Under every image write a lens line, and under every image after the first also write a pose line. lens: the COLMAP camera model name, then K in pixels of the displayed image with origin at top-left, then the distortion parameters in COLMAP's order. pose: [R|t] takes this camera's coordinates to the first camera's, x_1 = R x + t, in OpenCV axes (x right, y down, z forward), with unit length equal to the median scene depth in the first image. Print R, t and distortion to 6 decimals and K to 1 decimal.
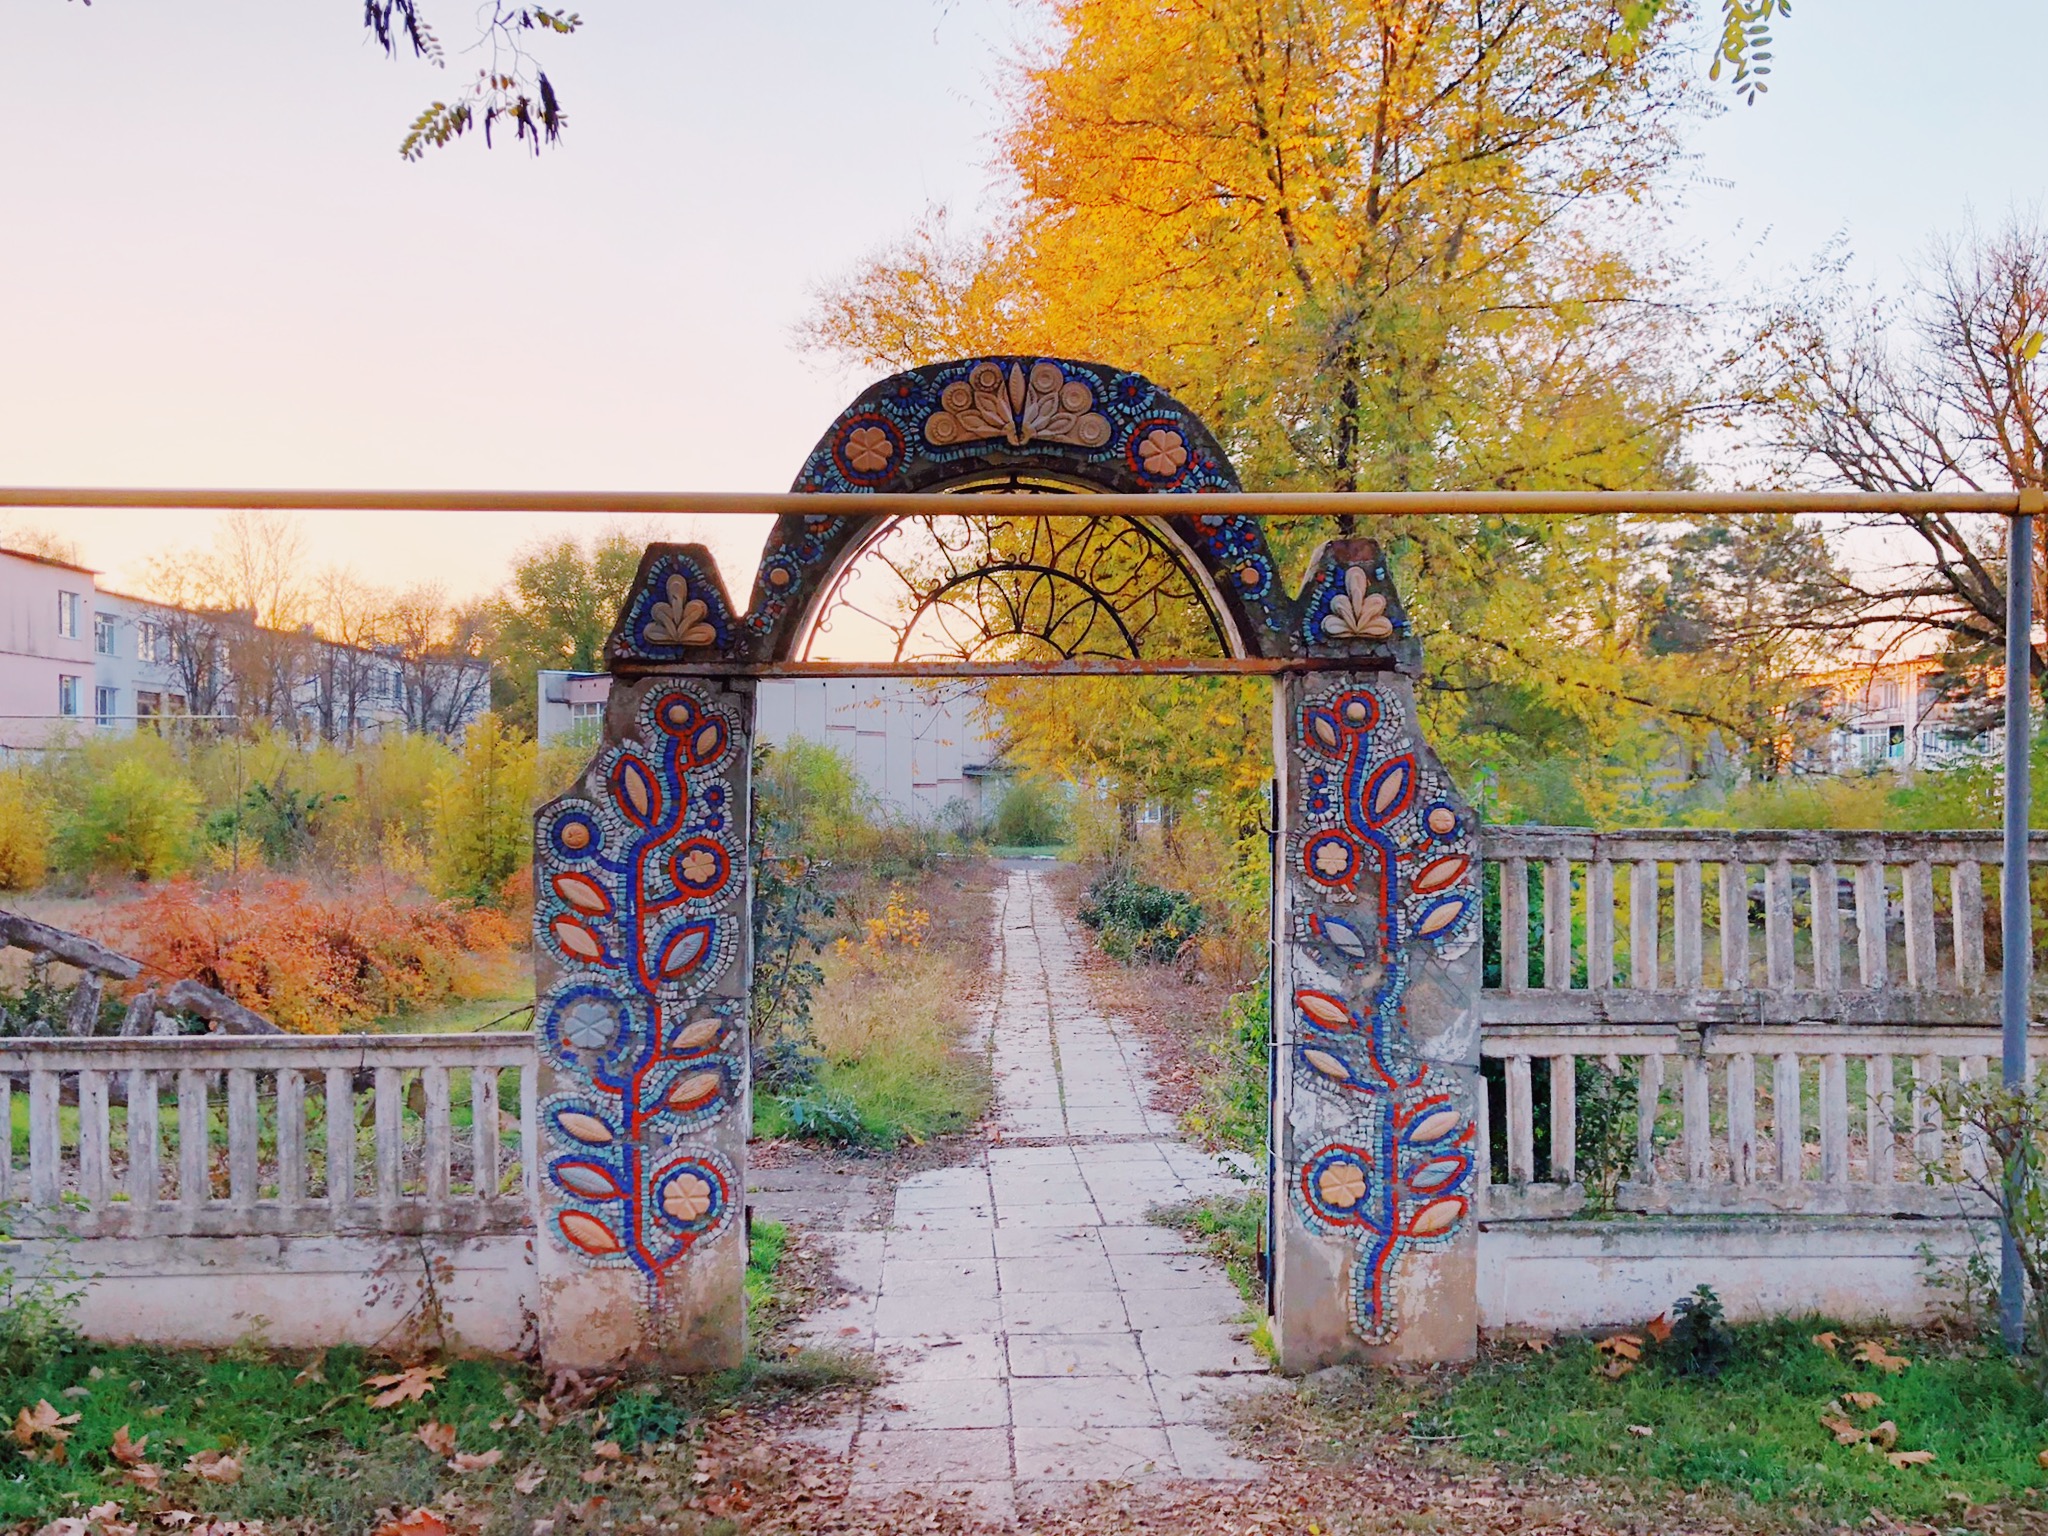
lens RADIAL K [[1656.4, 0, 1056.2], [0, 1656.4, 820.9], [0, 0, 1]] dist [0.041446, 0.000483]
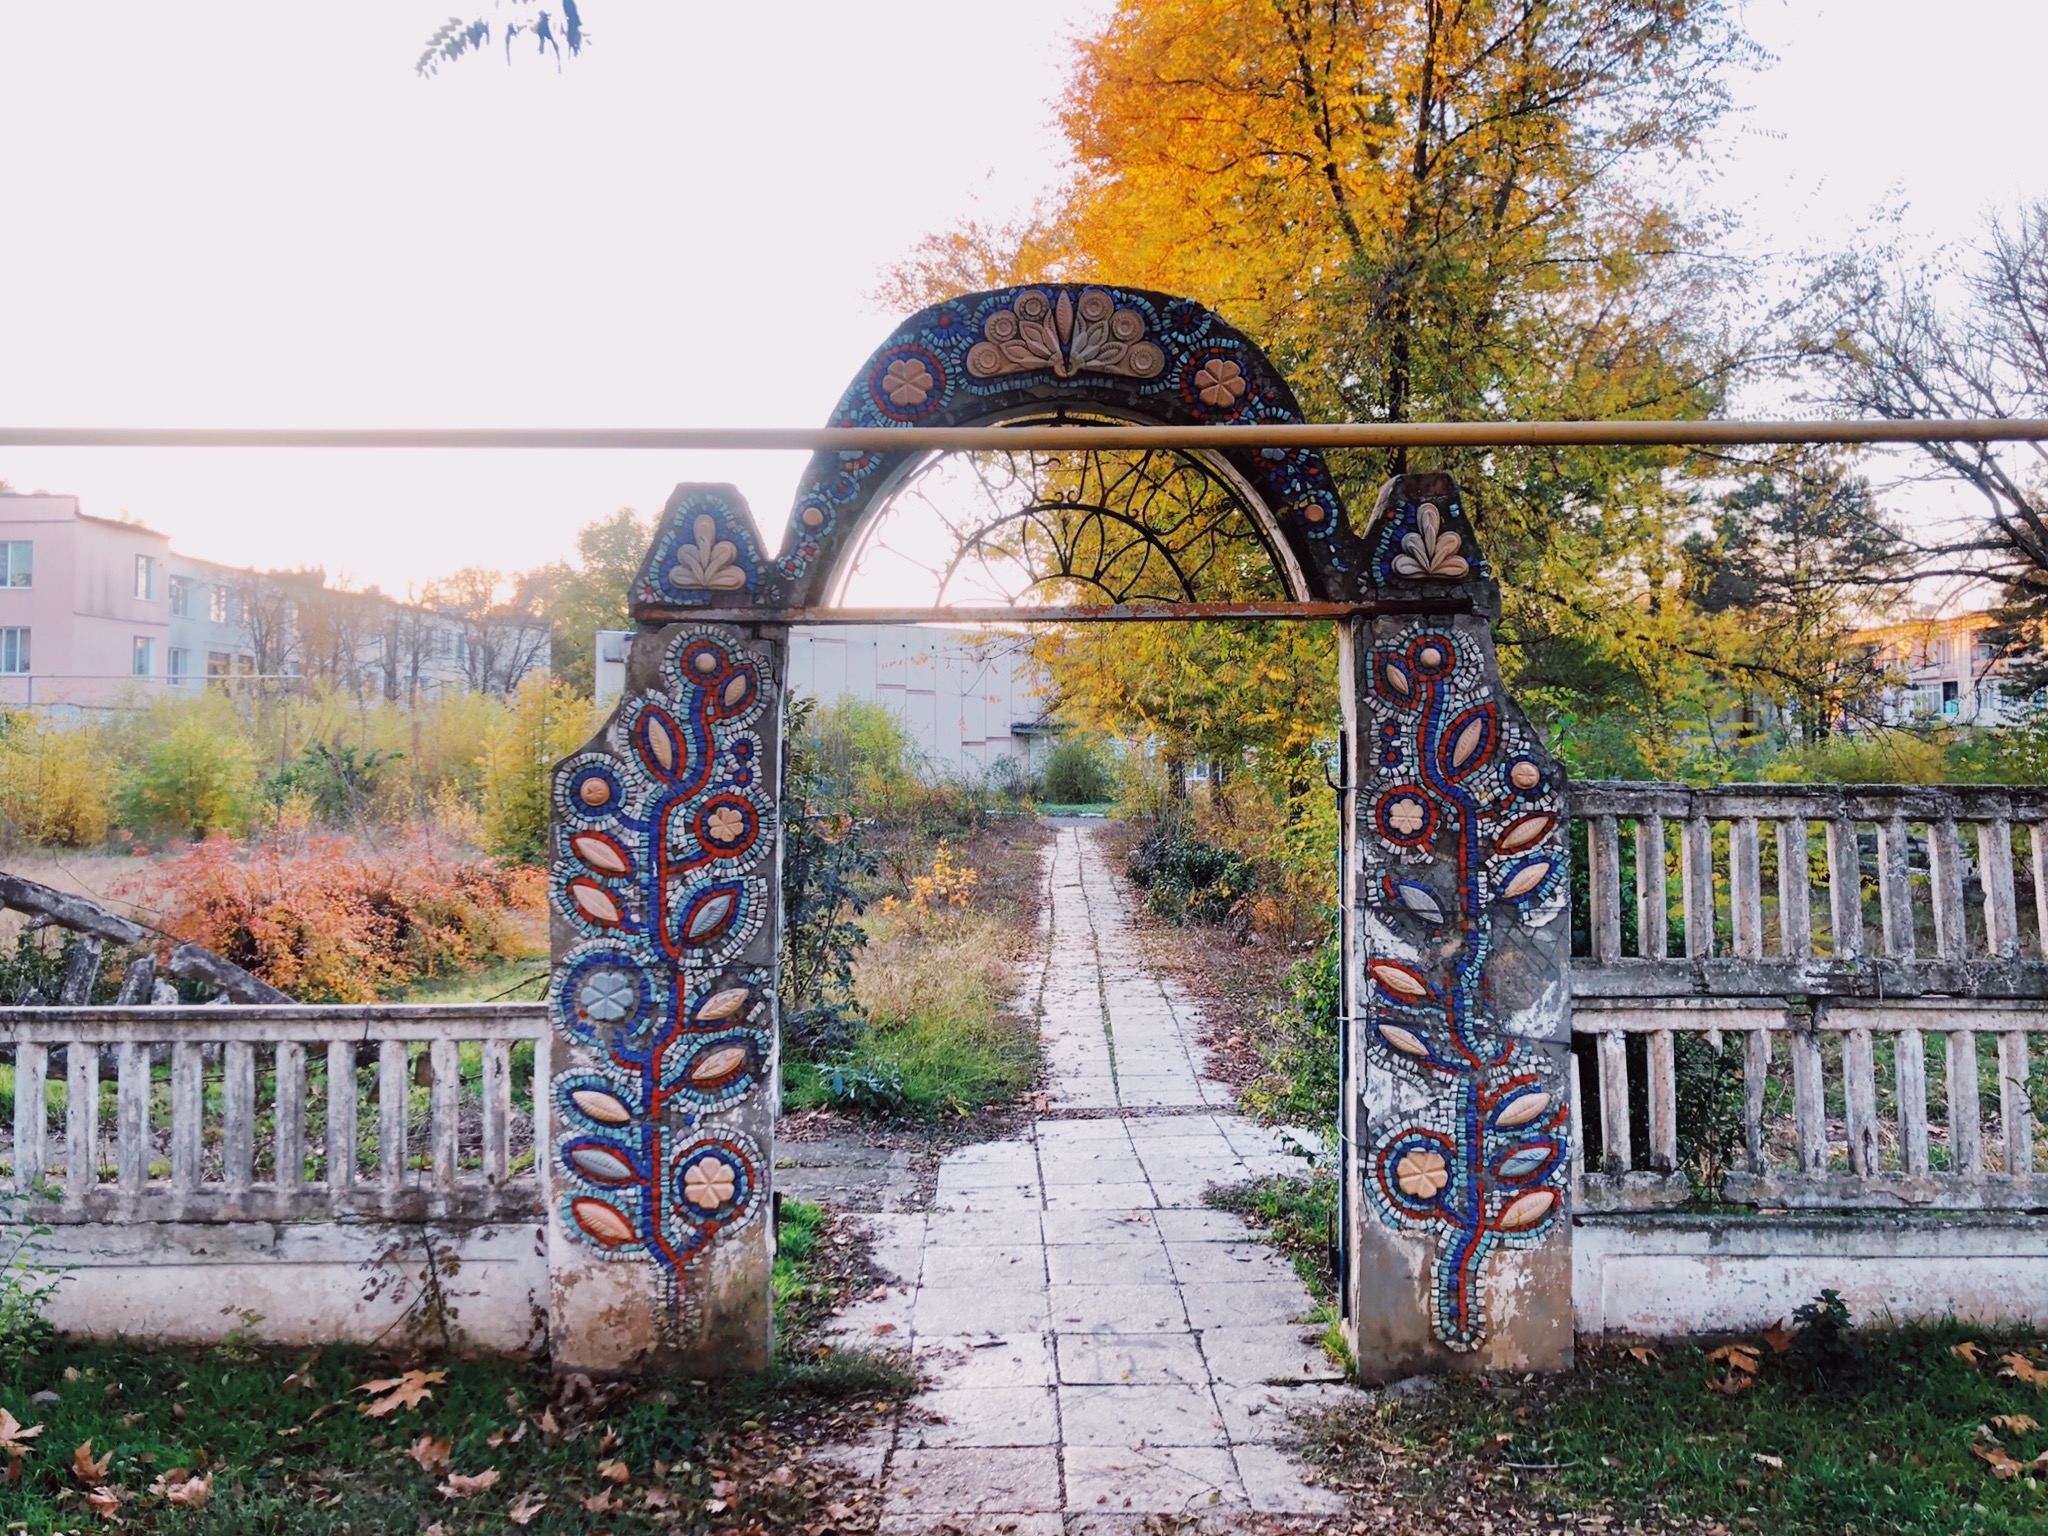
lens RADIAL K [[1395.3, 0, 1035.1], [0, 1395.3, 720.2], [0, 0, 1]] dist [0.006458, -0.000637]
pose [[0.998974, -0.003204, -0.045169, -0.005156], [0.001163, 0.998980, -0.045132, 0.004143], [0.045268, 0.045033, 0.997959, 0.212806]]
